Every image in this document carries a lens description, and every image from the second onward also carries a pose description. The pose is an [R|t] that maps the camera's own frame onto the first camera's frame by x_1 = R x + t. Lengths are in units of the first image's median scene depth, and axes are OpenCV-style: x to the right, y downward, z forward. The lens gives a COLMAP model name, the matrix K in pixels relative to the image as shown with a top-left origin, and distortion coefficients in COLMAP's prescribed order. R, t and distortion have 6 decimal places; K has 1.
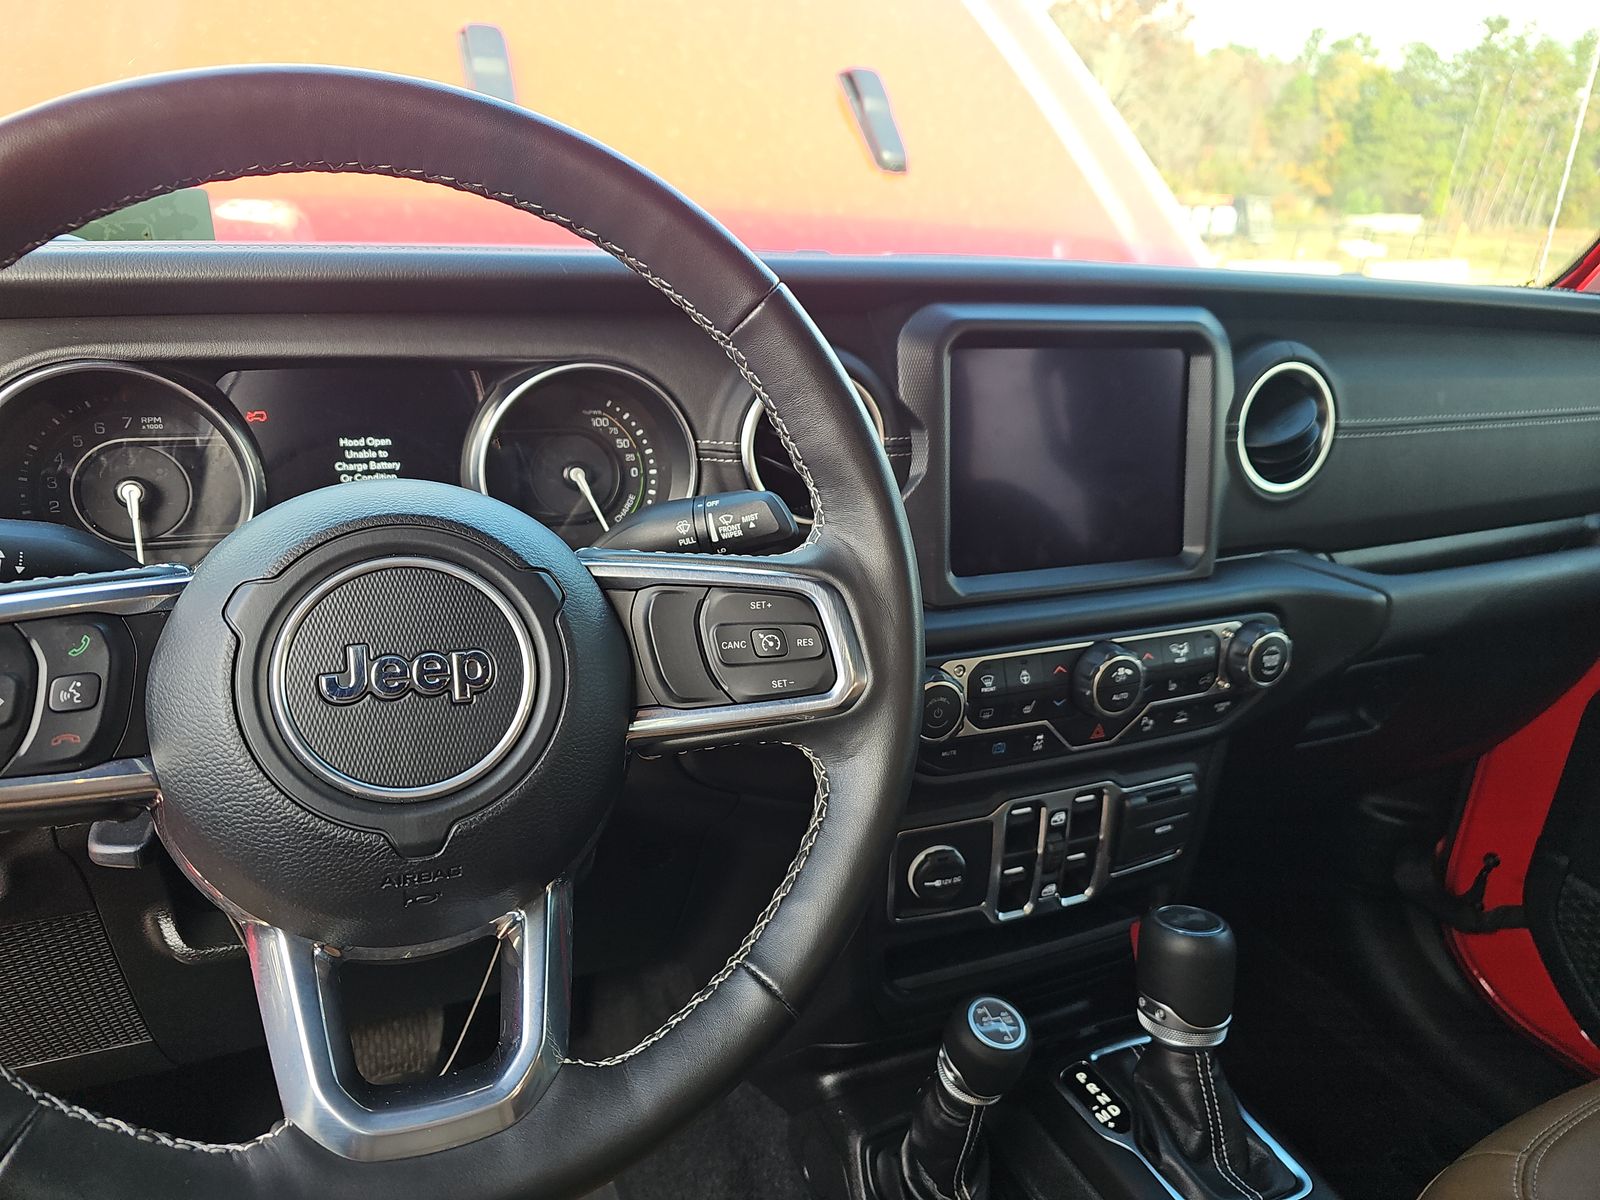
lens RADIAL K [[1073.7, 0, 823.5], [0, 1073.7, 667.5], [0, 0, 1]] dist [0.004907, -0.022338]
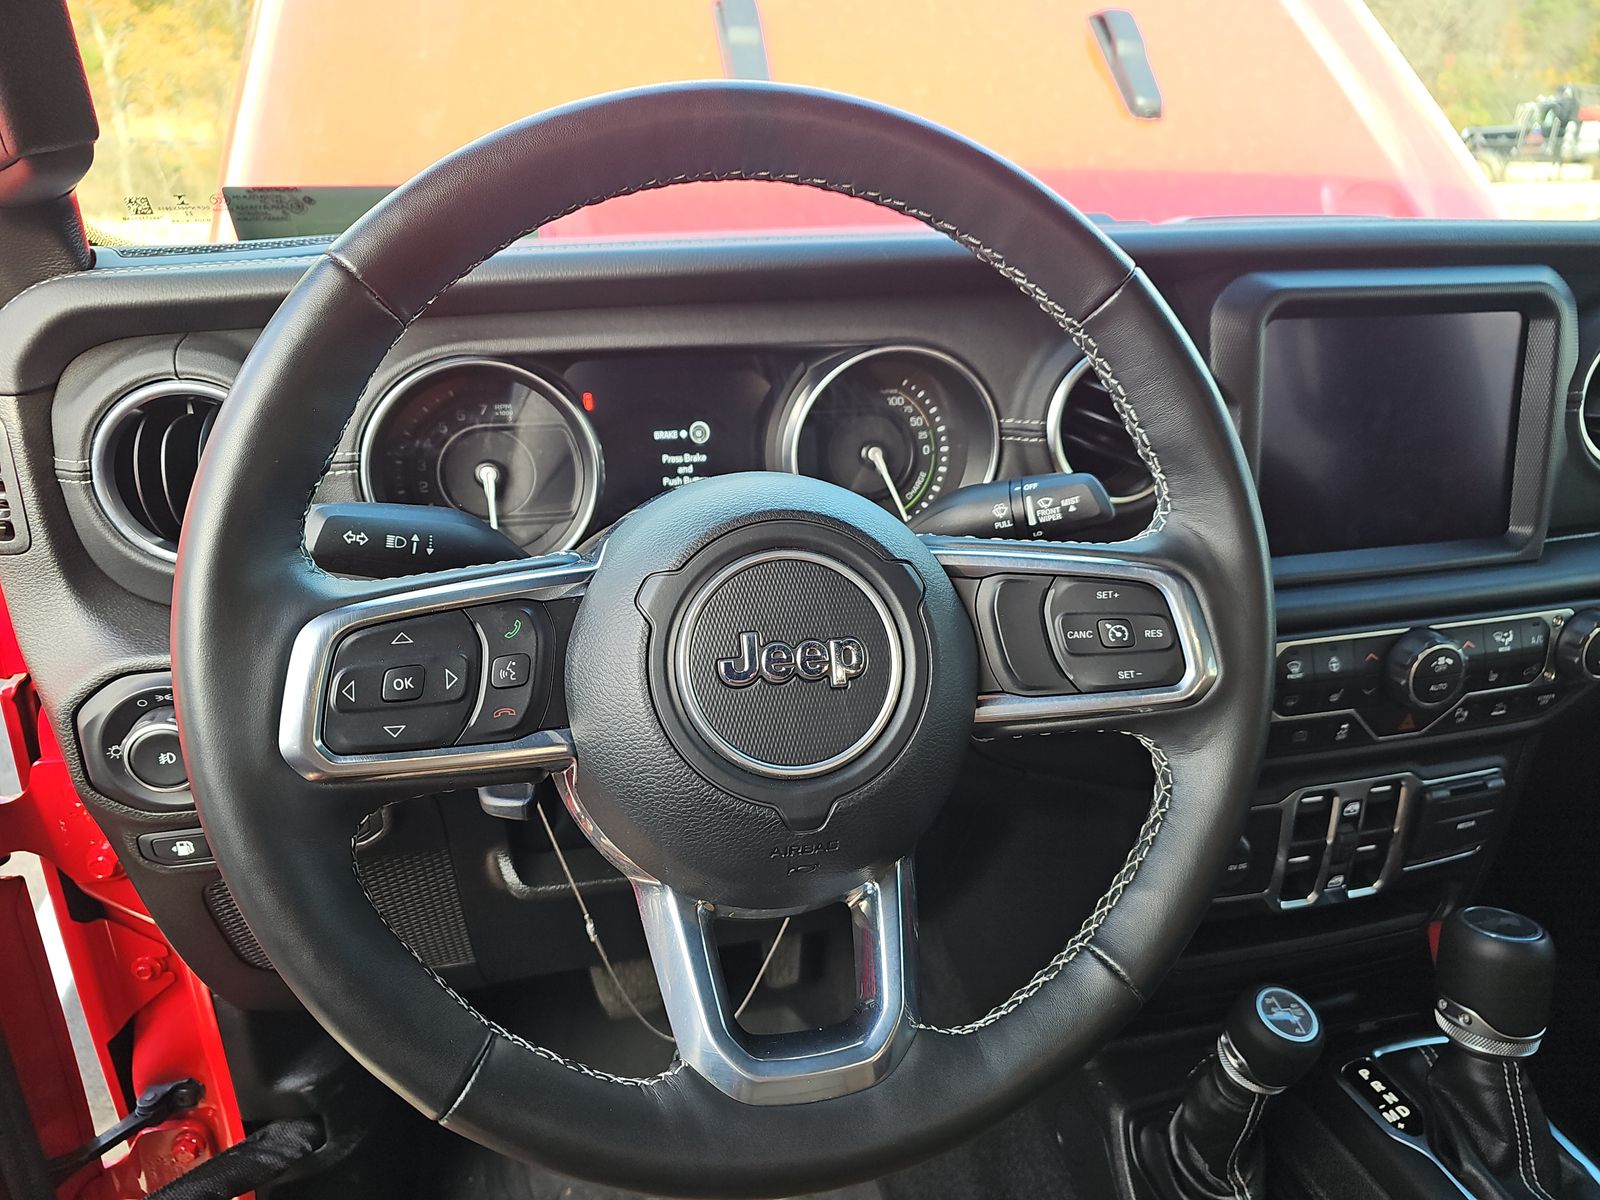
lens RADIAL K [[1074.0, 0, 751.8], [0, 1074.0, 662.5], [0, 0, 1]] dist [0.001258, -0.005123]
pose [[0.984551, 0.031083, -0.172316, -0.168342], [-0.022558, 0.998433, 0.051209, -0.031259], [0.173638, -0.046531, 0.983710, -0.040380]]
